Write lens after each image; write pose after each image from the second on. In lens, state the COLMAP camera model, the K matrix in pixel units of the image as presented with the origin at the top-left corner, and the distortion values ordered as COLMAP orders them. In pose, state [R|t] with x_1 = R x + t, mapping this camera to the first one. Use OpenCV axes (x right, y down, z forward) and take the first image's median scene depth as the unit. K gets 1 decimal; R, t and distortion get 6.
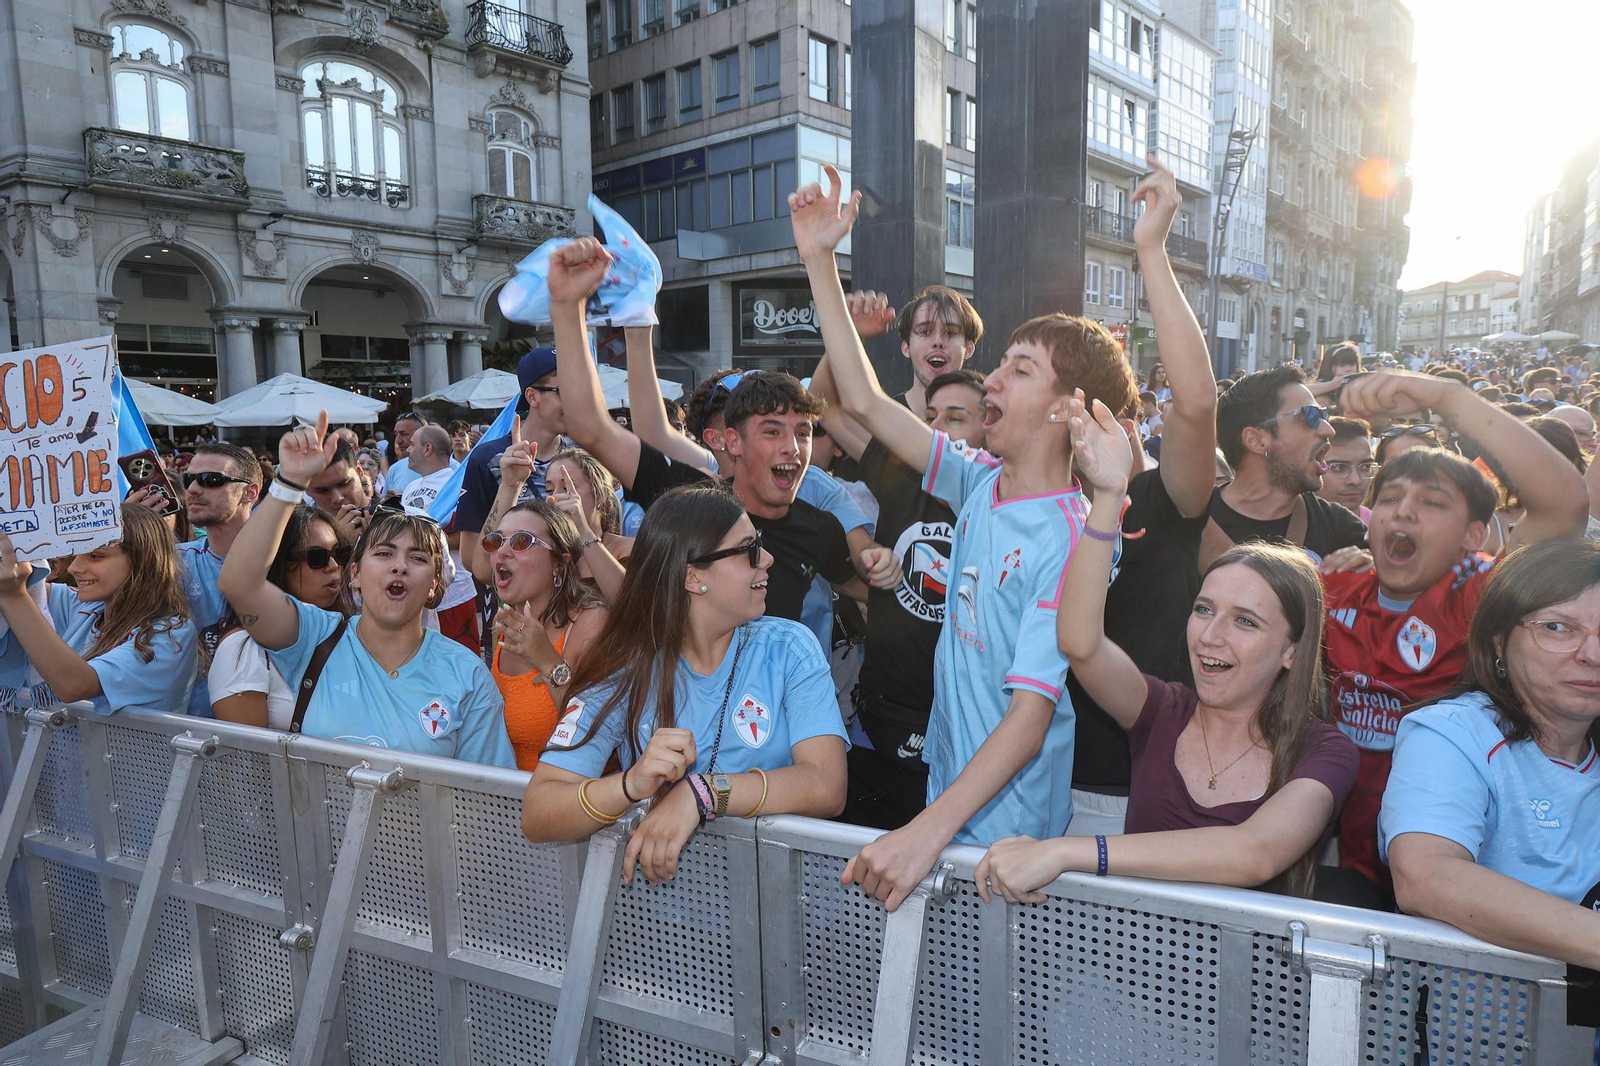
lens RADIAL K [[1069.7, 0, 798.7], [0, 1069.7, 551.8], [0, 0, 1]] dist [-0.000287, 0.005729]
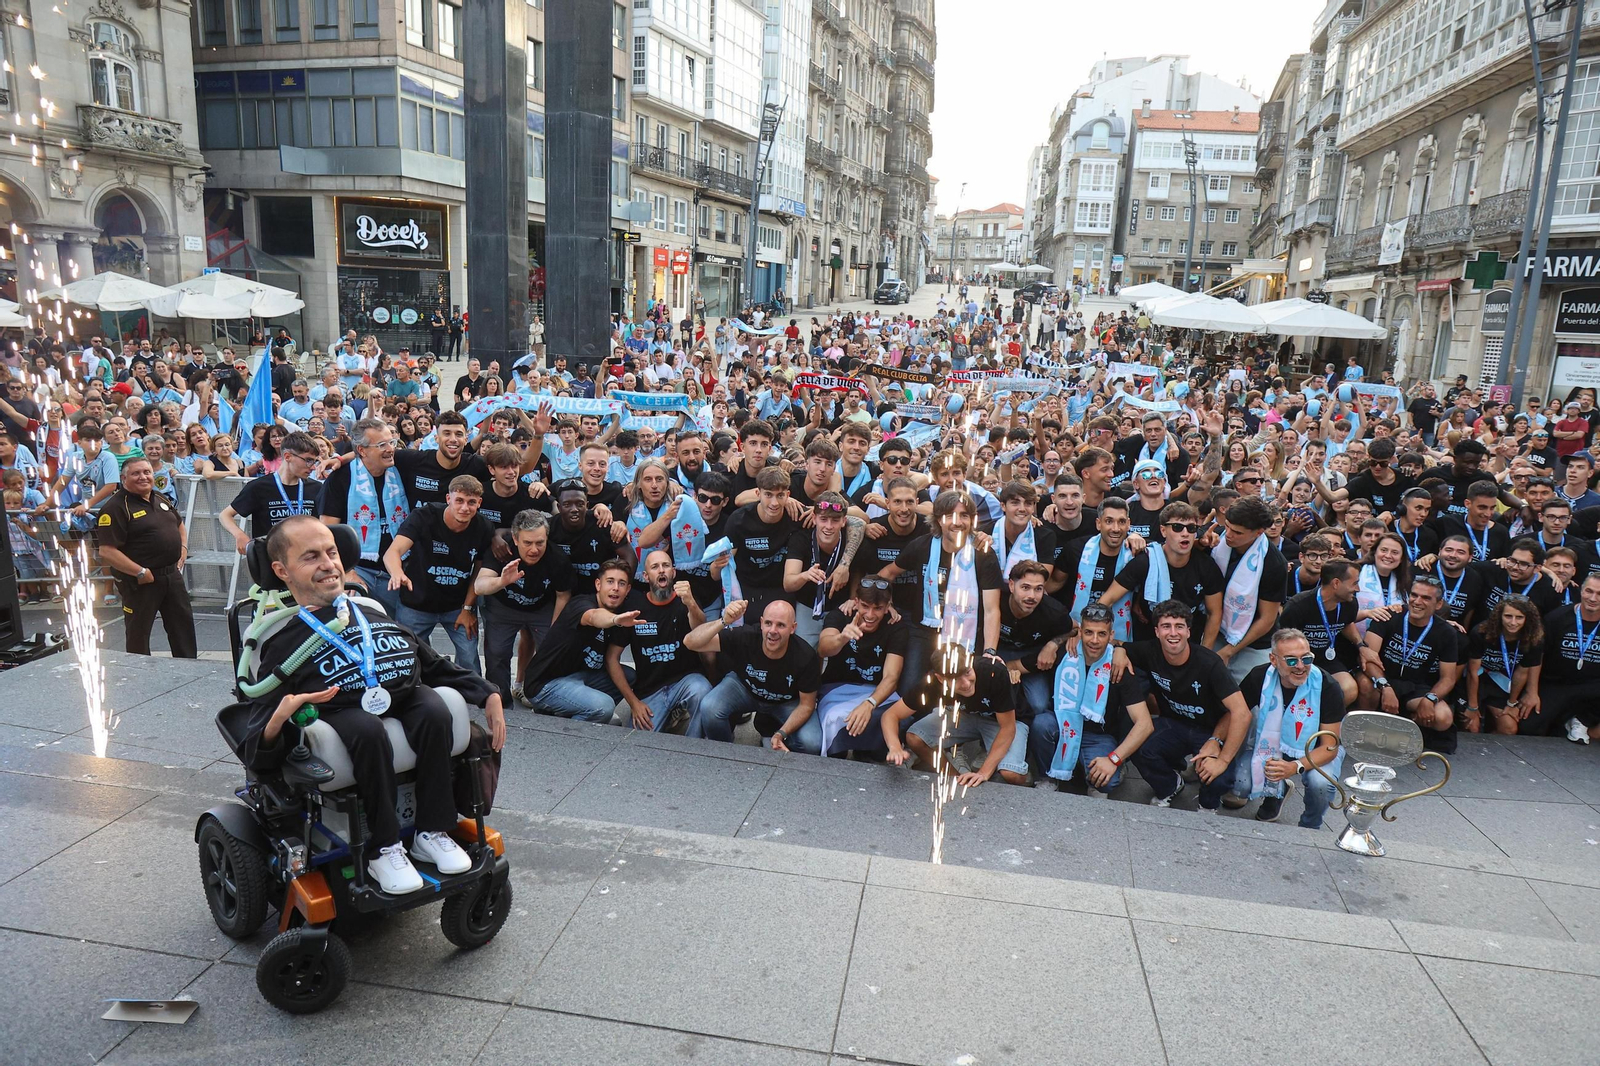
lens RADIAL K [[1069.7, 0, 807.4], [0, 1069.7, 553.5], [0, 0, 1]] dist [-0.000287, 0.005729]
pose [[0.928225, -0.028587, 0.370919, -0.030848], [-0.011294, 0.994418, 0.104905, -0.005061], [-0.371847, -0.101565, 0.922721, -0.260578]]
